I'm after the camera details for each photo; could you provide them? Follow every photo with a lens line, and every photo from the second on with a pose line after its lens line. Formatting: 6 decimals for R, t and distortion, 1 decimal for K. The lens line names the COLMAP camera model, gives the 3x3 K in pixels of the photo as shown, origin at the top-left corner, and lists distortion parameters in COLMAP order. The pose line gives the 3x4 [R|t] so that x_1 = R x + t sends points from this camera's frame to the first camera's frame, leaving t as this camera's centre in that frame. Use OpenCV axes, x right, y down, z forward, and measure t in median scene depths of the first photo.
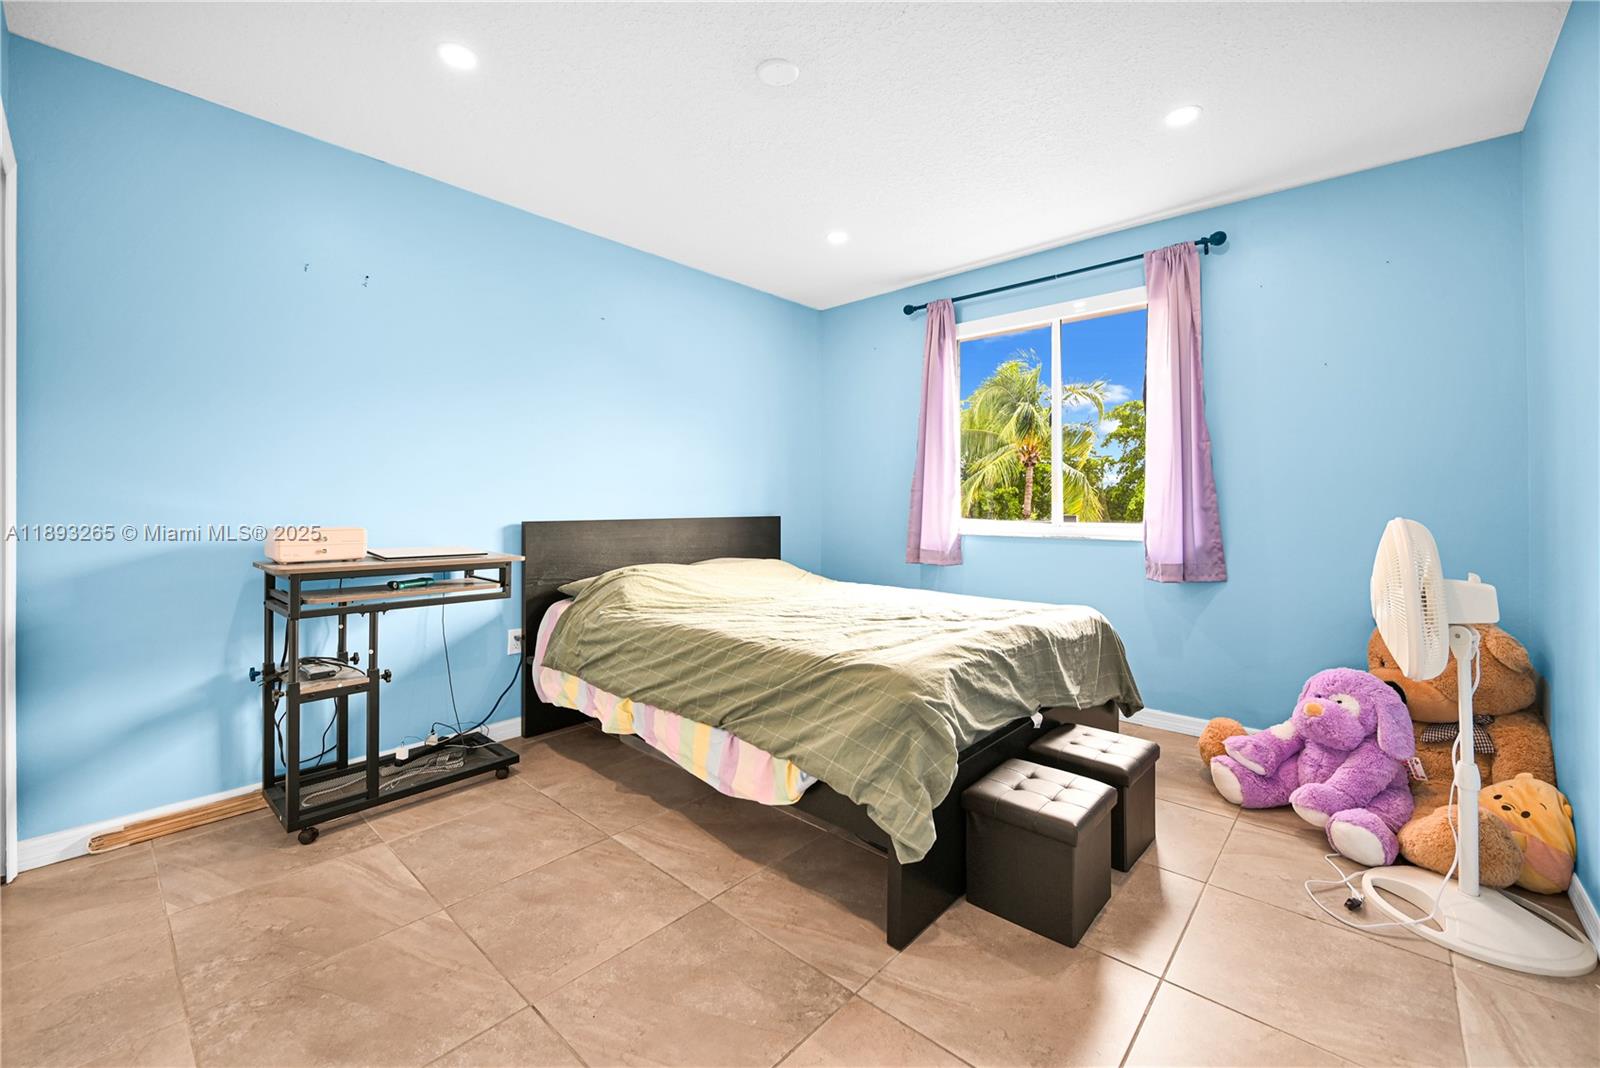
lens RADIAL K [[641.8, 0, 803.1], [0, 641.8, 507.3], [0, 0, 1]] dist [-0.000538, 0.000122]
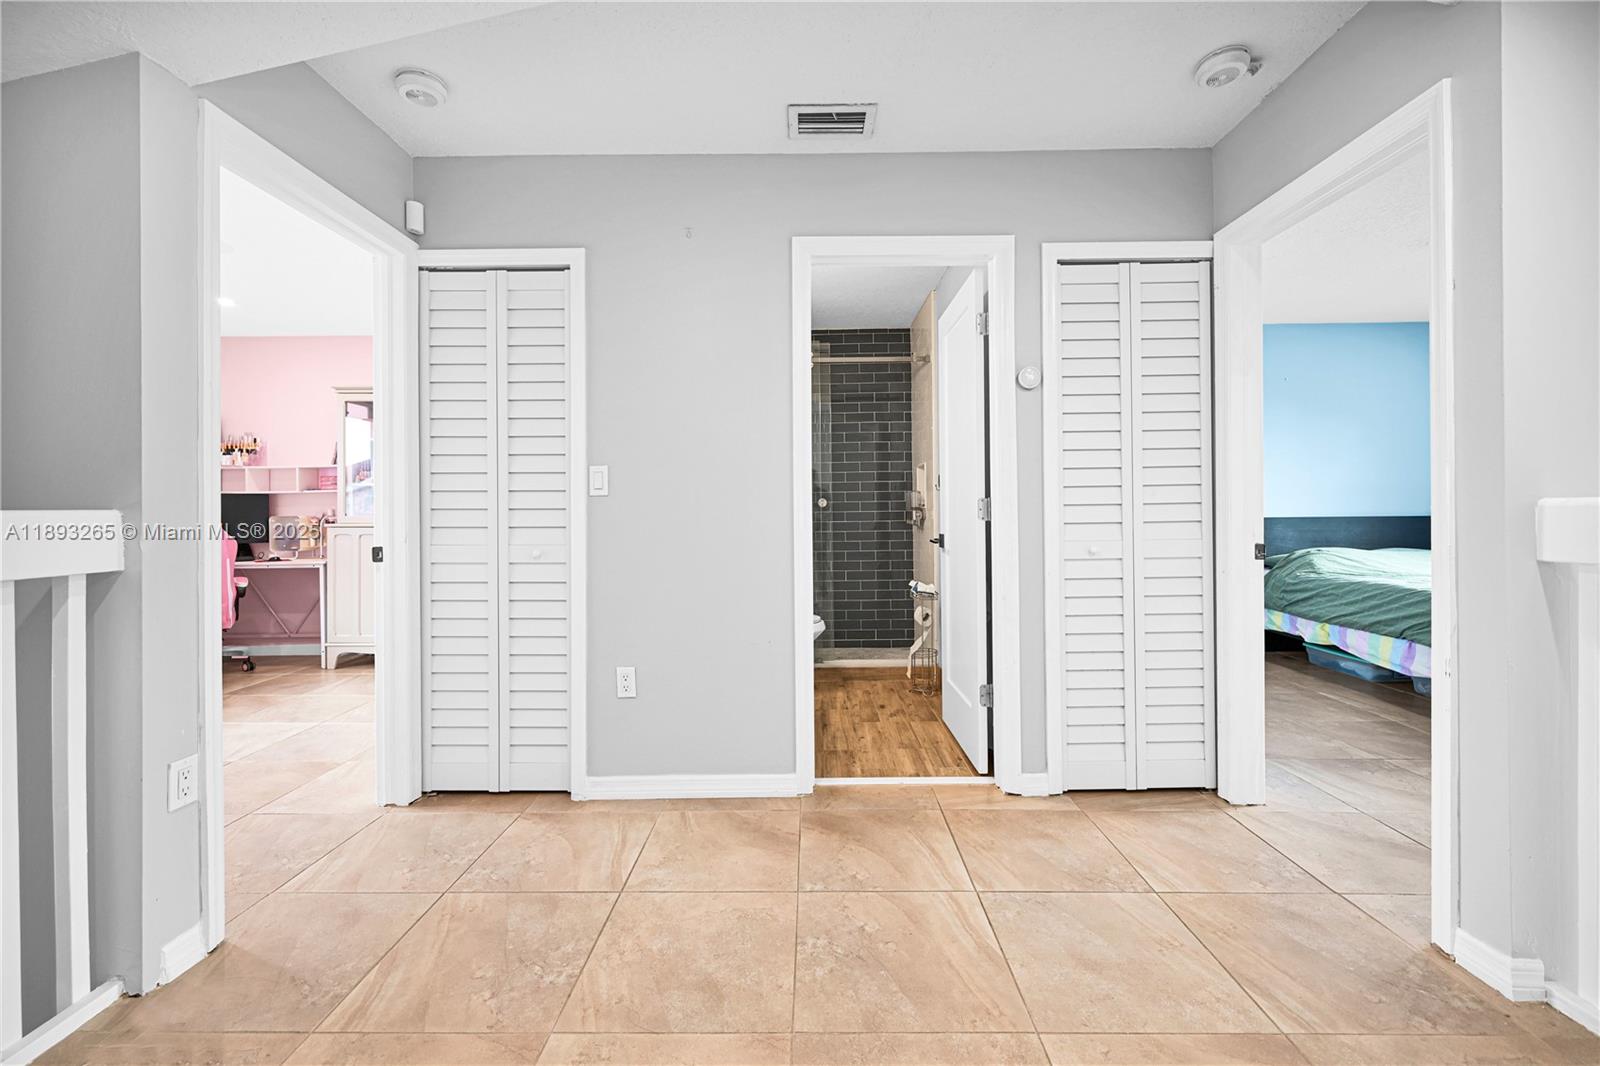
lens RADIAL K [[641.8, 0, 803.1], [0, 641.8, 506.3], [0, 0, 1]] dist [-0.000538, 0.000122]
pose [[0.656081, -0.011819, -0.754598, 0.100730], [0.013659, 0.999900, -0.003785, -0.021464], [0.754566, -0.007824, 0.656177, -1.099444]]
